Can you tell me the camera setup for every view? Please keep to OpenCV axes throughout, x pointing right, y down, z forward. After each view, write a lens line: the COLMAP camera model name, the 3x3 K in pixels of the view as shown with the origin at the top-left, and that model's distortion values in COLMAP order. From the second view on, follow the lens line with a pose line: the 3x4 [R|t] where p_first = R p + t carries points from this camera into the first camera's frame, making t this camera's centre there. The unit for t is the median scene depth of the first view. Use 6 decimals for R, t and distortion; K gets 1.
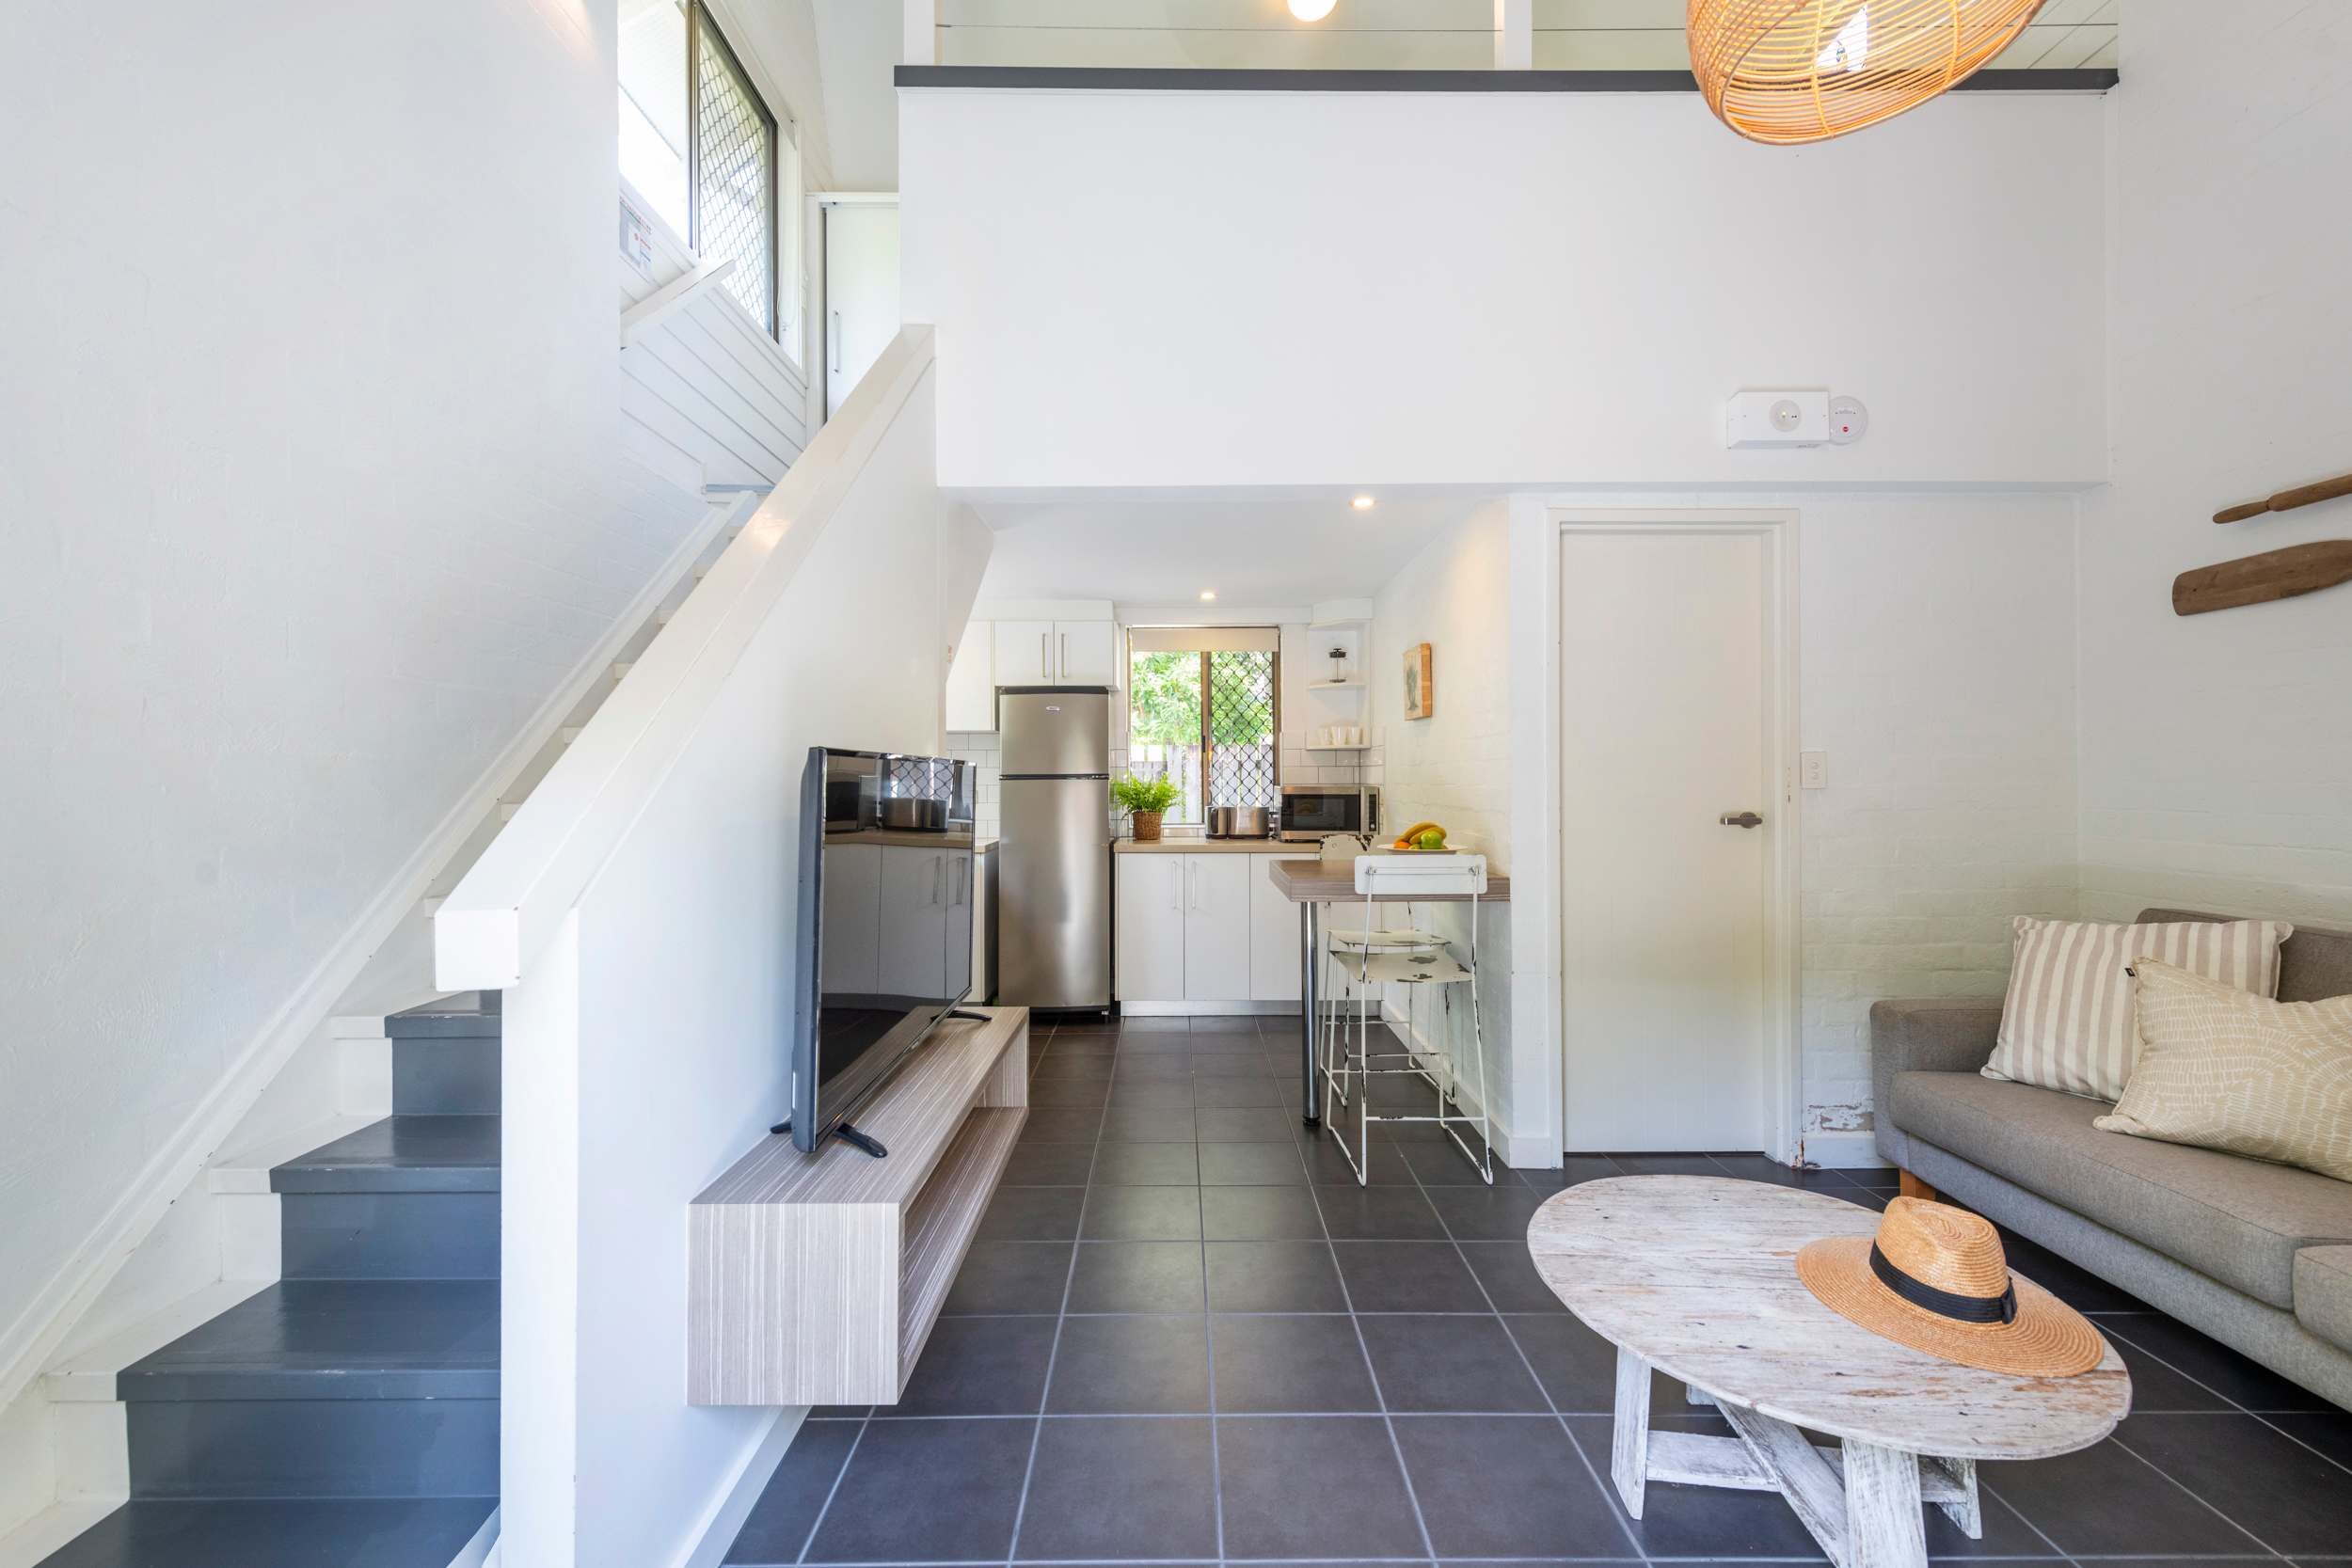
lens RADIAL K [[948.6, 0, 1174.4], [0, 948.6, 782.9], [0, 0, 1]] dist [0.000144, 0.000000]
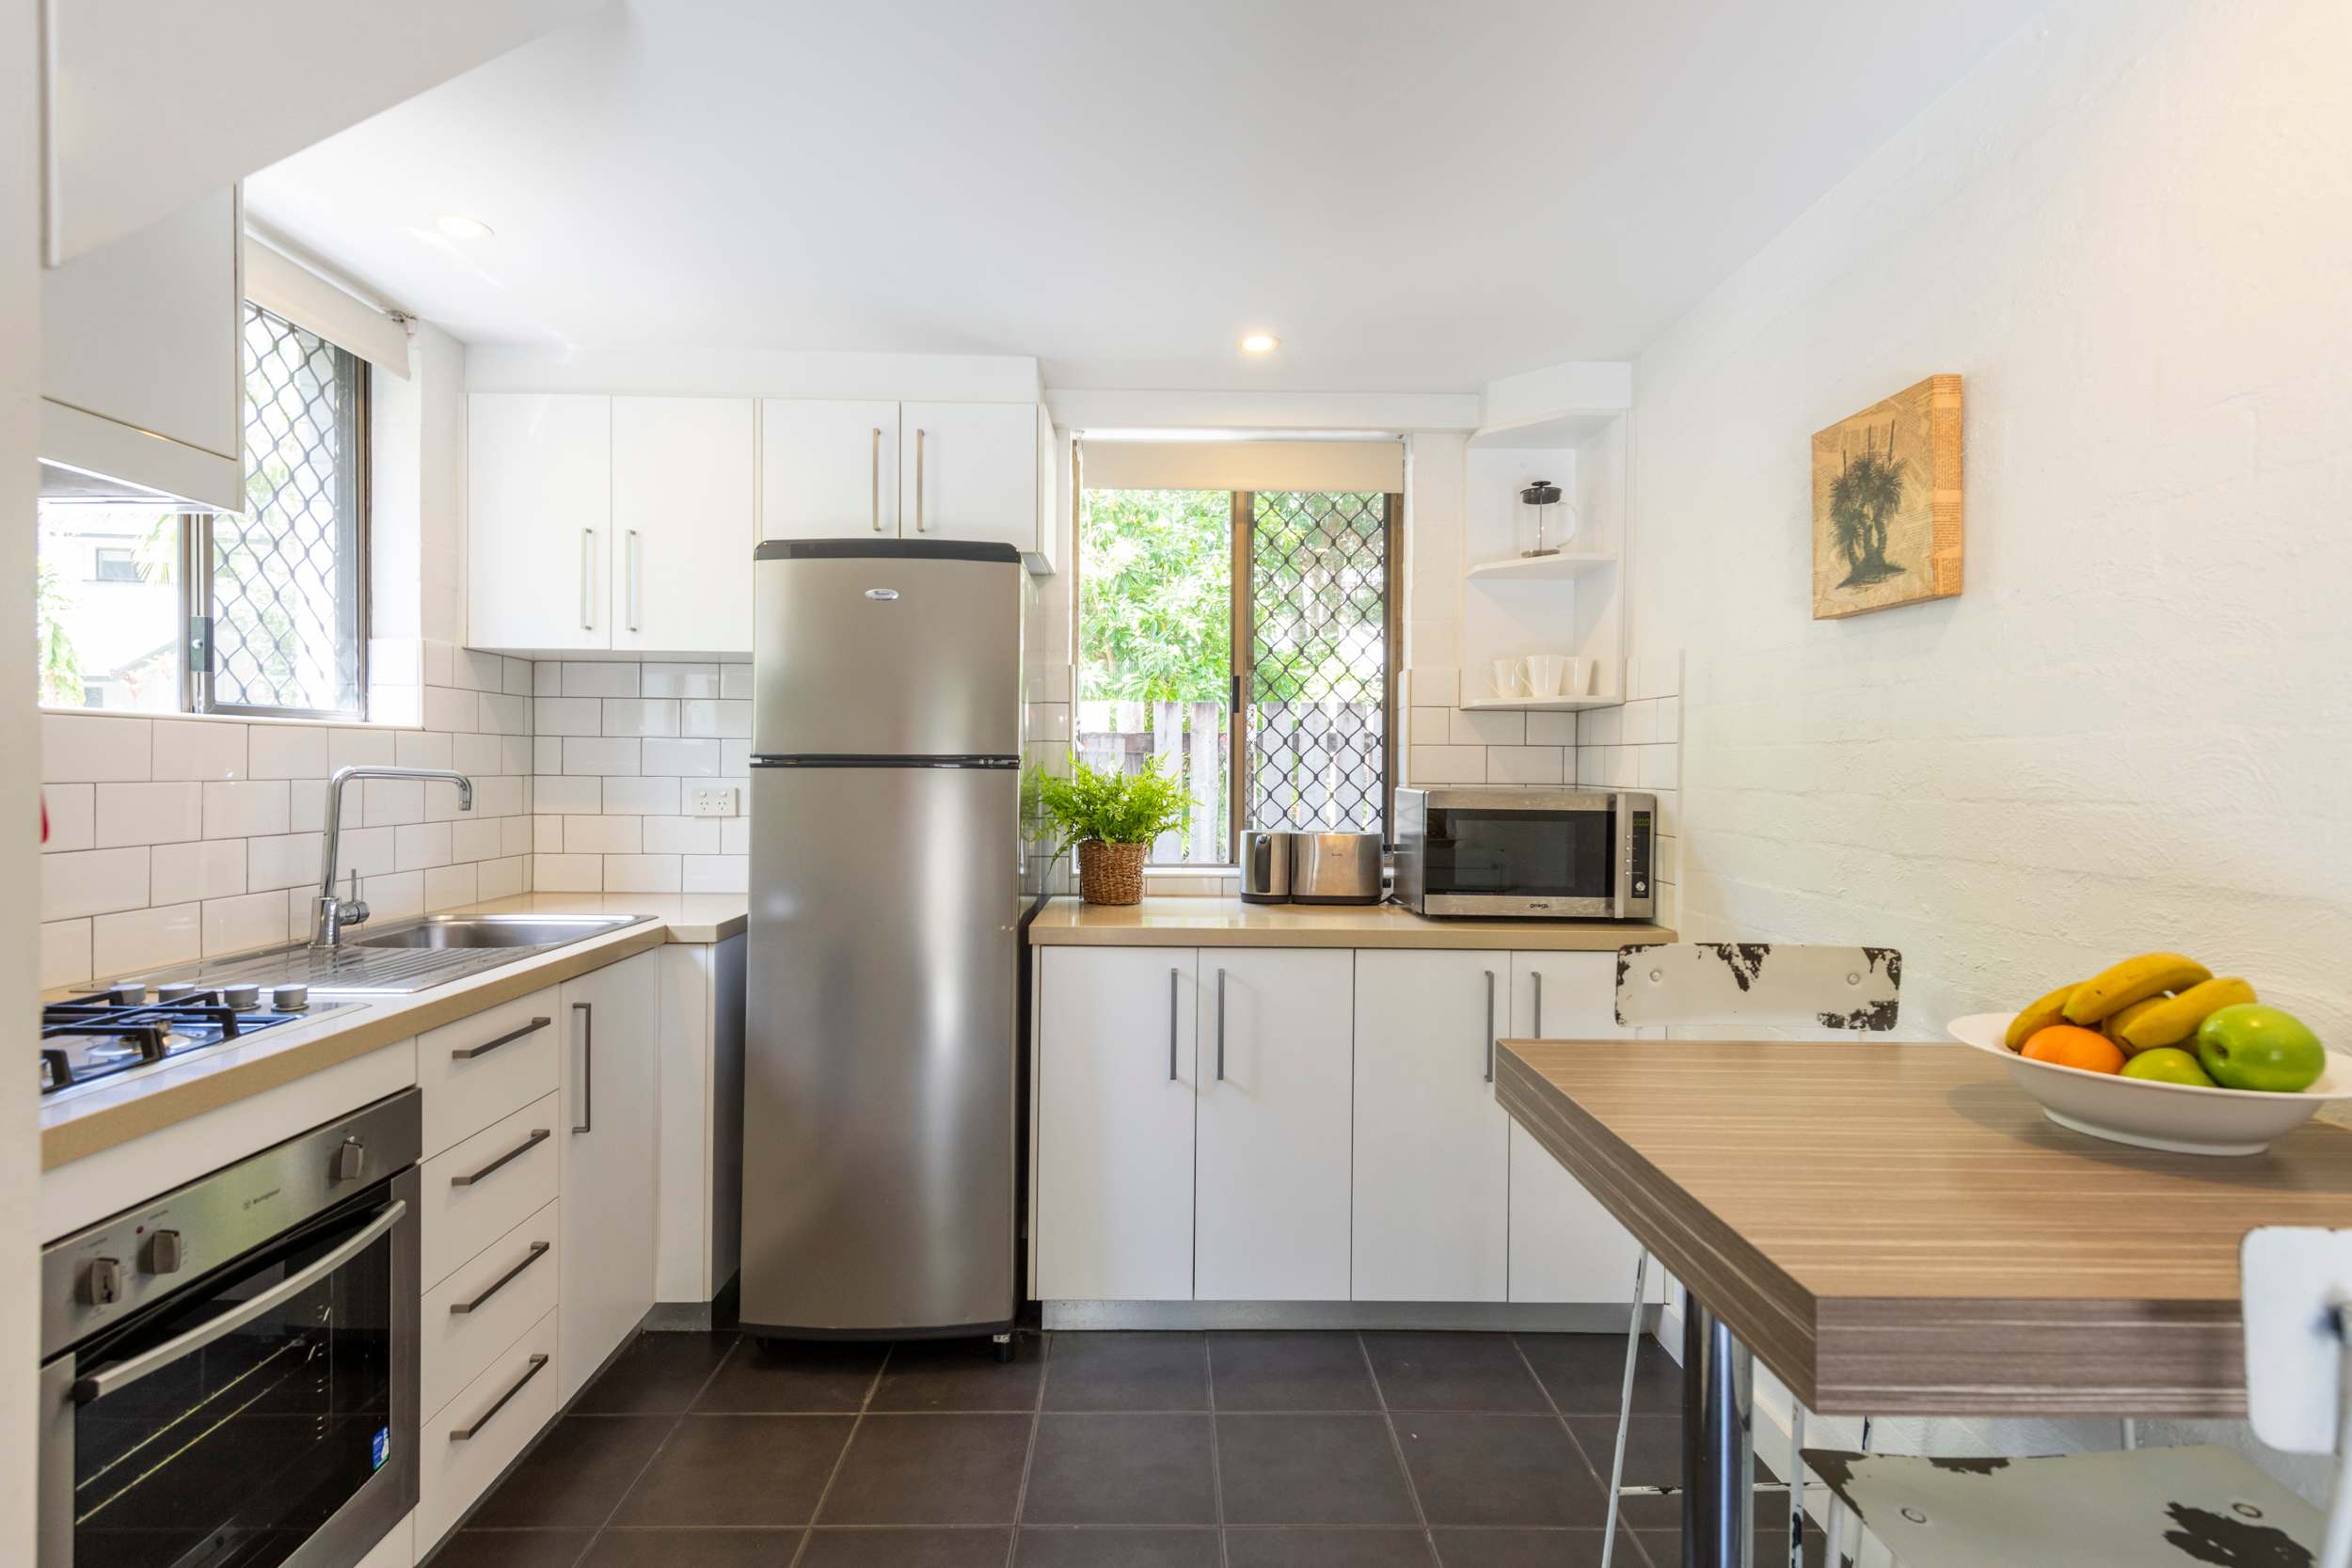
lens RADIAL K [[1219.9, 0, 1177.9], [0, 1219.9, 777.6], [0, 0, 1]] dist [-0.001324, -0.000019]
pose [[0.999724, 0.011533, 0.020444, -0.009579], [-0.011672, 0.999909, 0.006726, -0.003908], [-0.020365, -0.006963, 0.999768, 0.428994]]
